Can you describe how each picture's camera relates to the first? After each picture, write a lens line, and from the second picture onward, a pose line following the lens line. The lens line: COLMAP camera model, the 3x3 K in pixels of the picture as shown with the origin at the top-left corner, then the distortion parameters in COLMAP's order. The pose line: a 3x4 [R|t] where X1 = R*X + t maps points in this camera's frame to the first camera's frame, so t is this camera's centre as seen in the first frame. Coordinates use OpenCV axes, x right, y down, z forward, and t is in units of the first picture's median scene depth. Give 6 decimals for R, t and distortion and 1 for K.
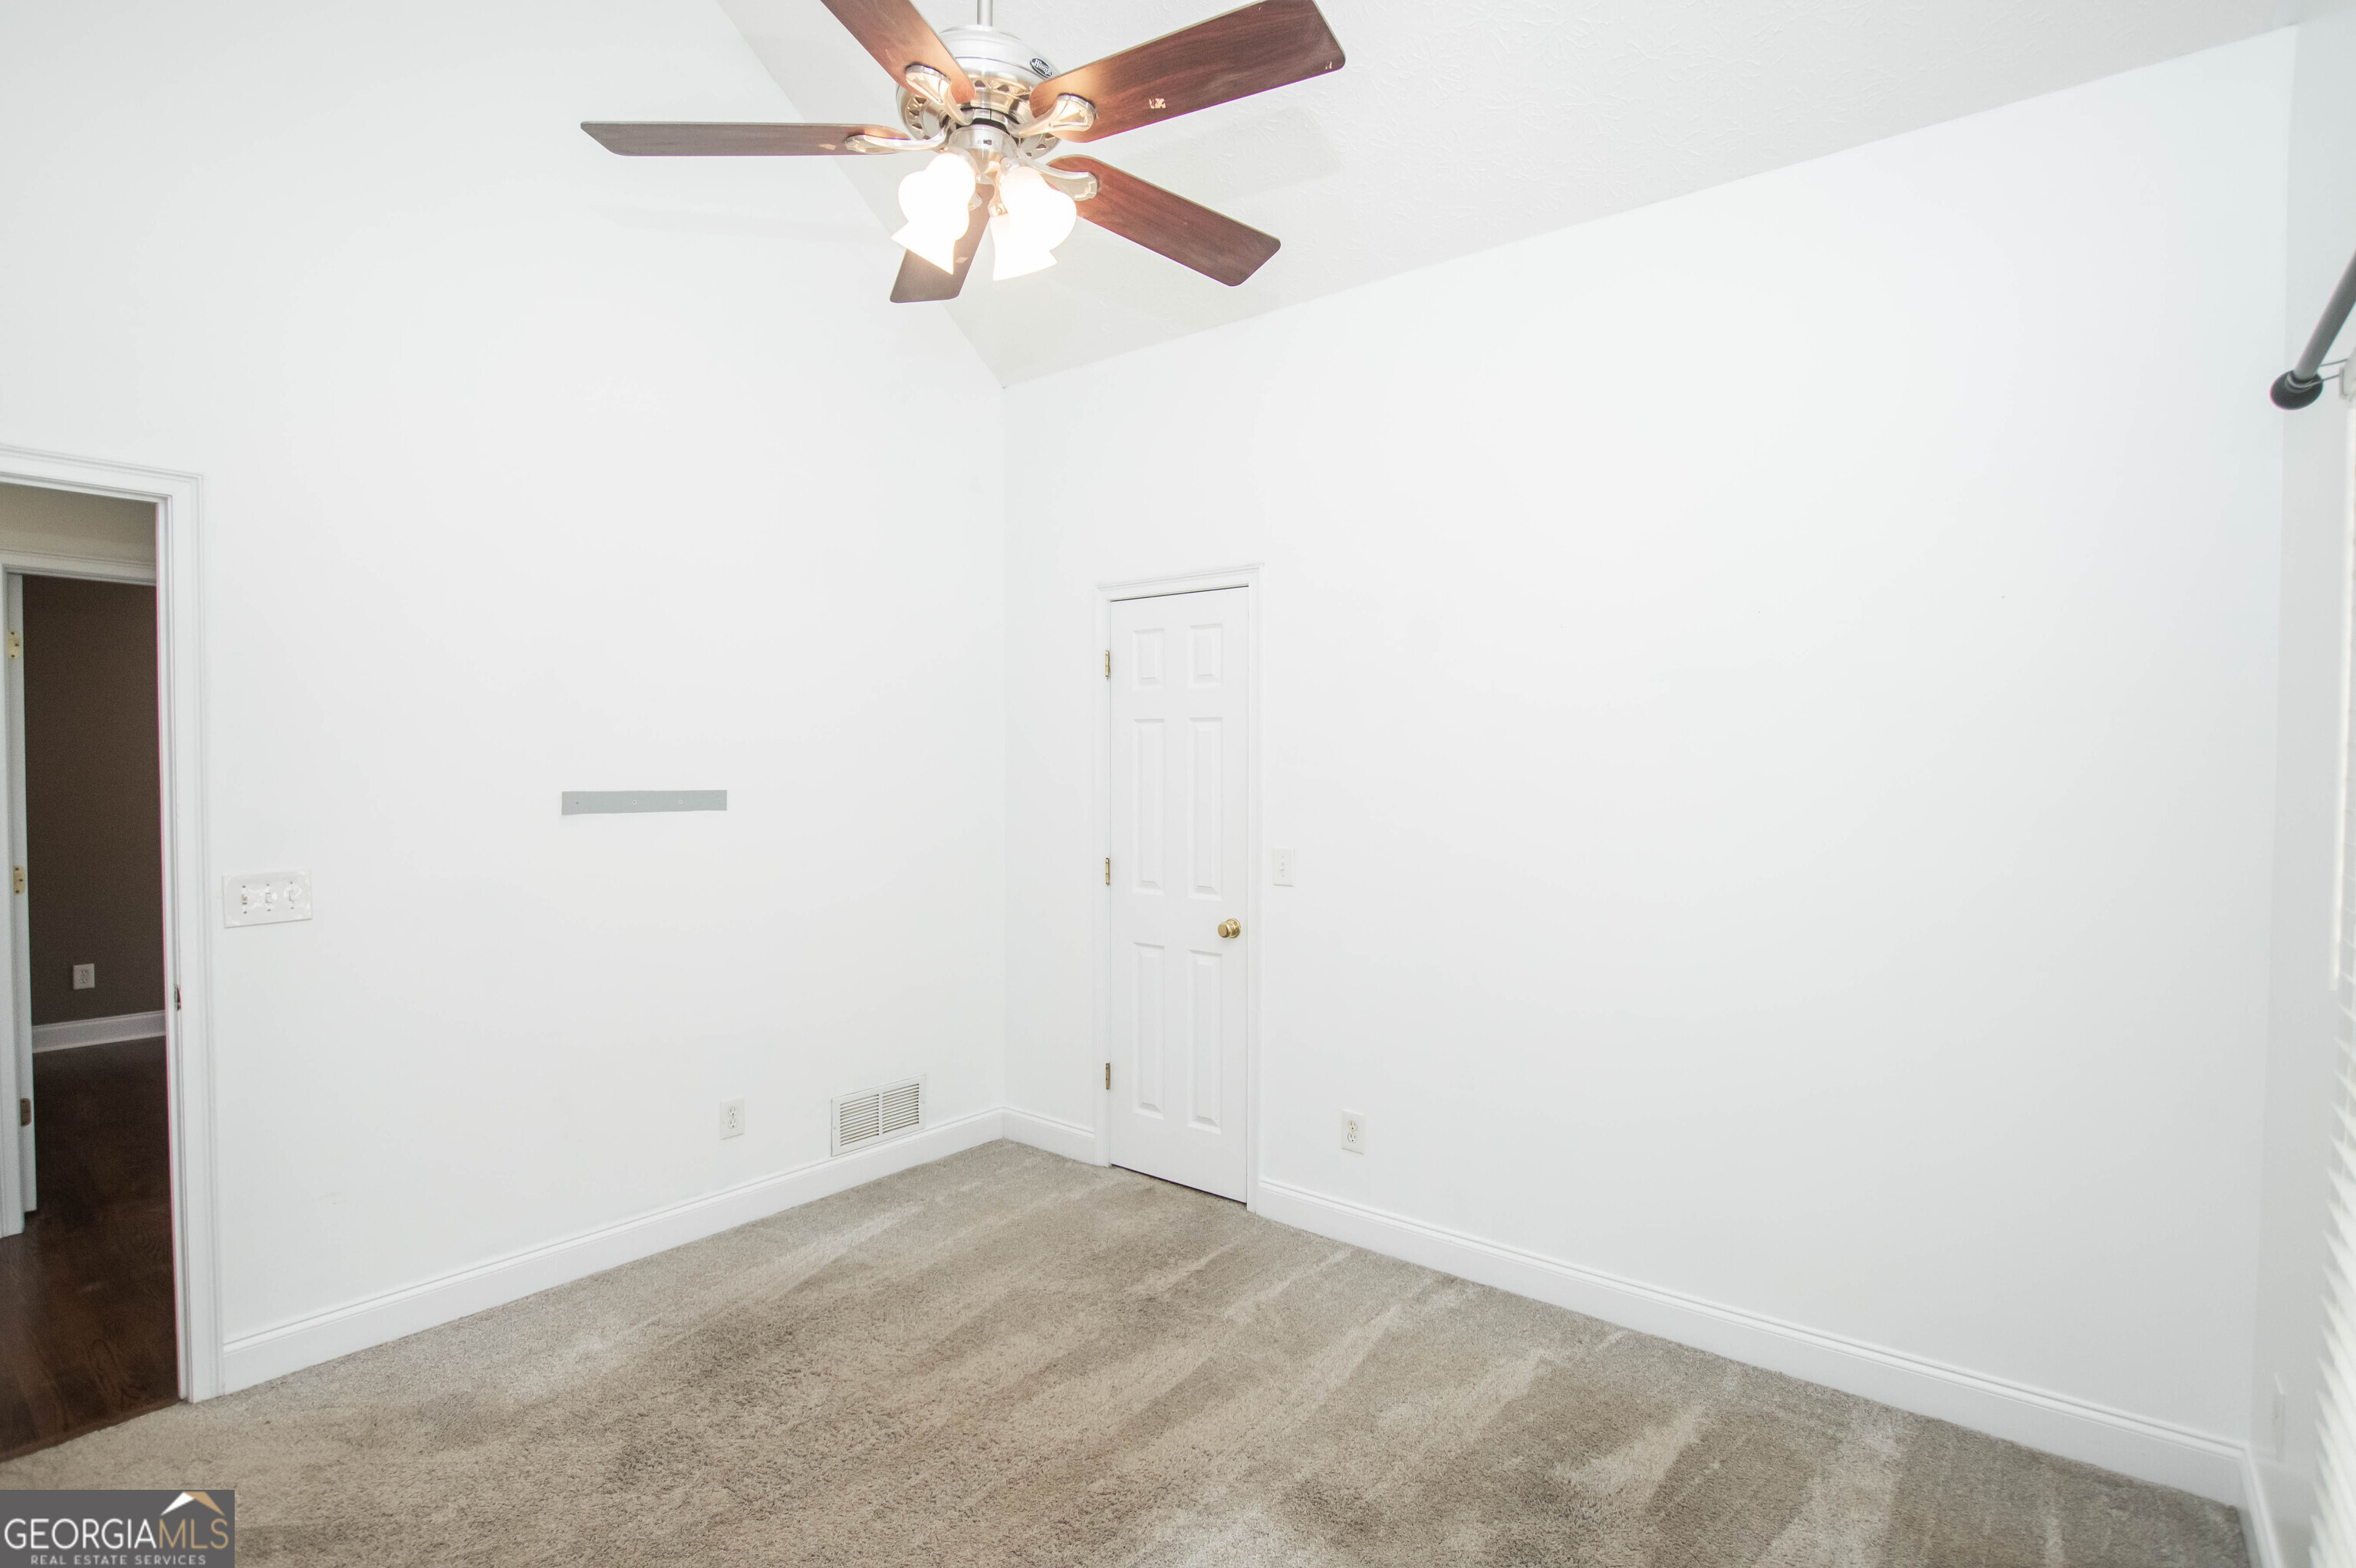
lens RADIAL K [[1152.3, 0, 1181.1], [0, 1152.3, 772.0], [0, 0, 1]] dist [-0.001642, -0.000428]
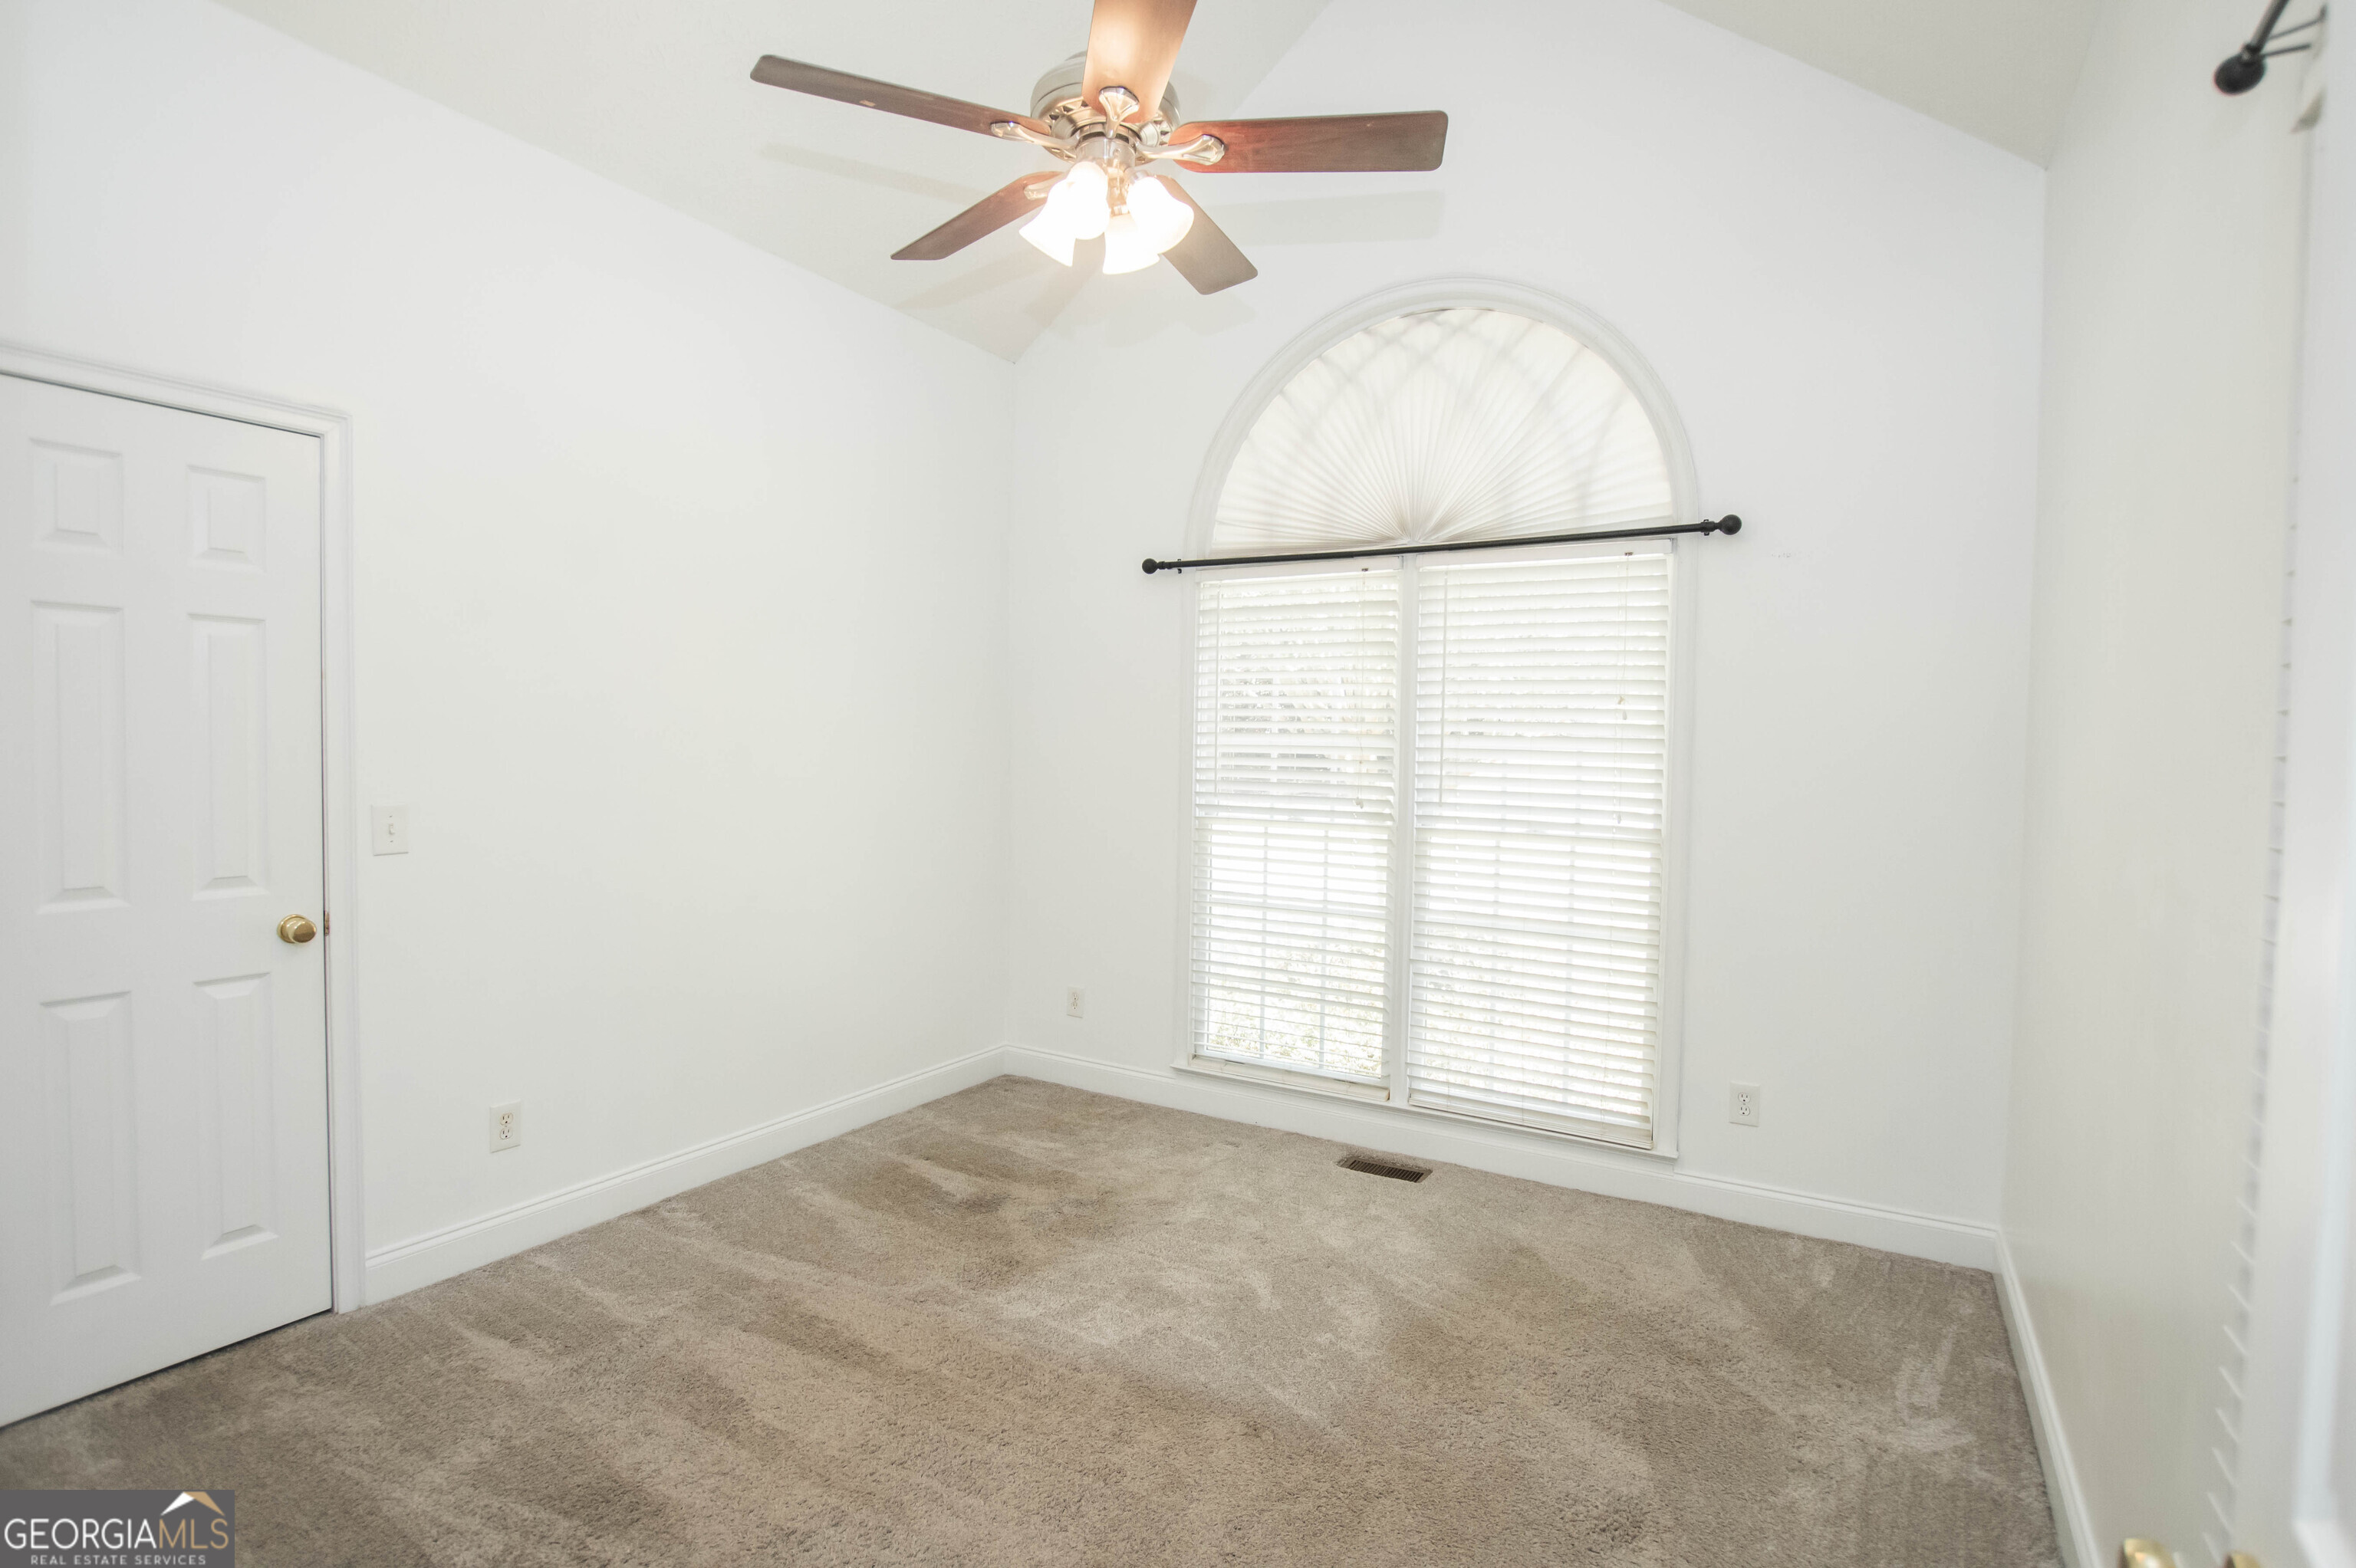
lens RADIAL K [[1166.6, 0, 1179.6], [0, 1166.6, 732.3], [0, 0, 1]] dist [-0.000449, -0.000192]
pose [[-0.134864, 0.001111, 0.990863, -0.939148], [-0.012848, 0.999913, -0.002870, 0.018365], [-0.990781, -0.013118, -0.134838, 0.752253]]
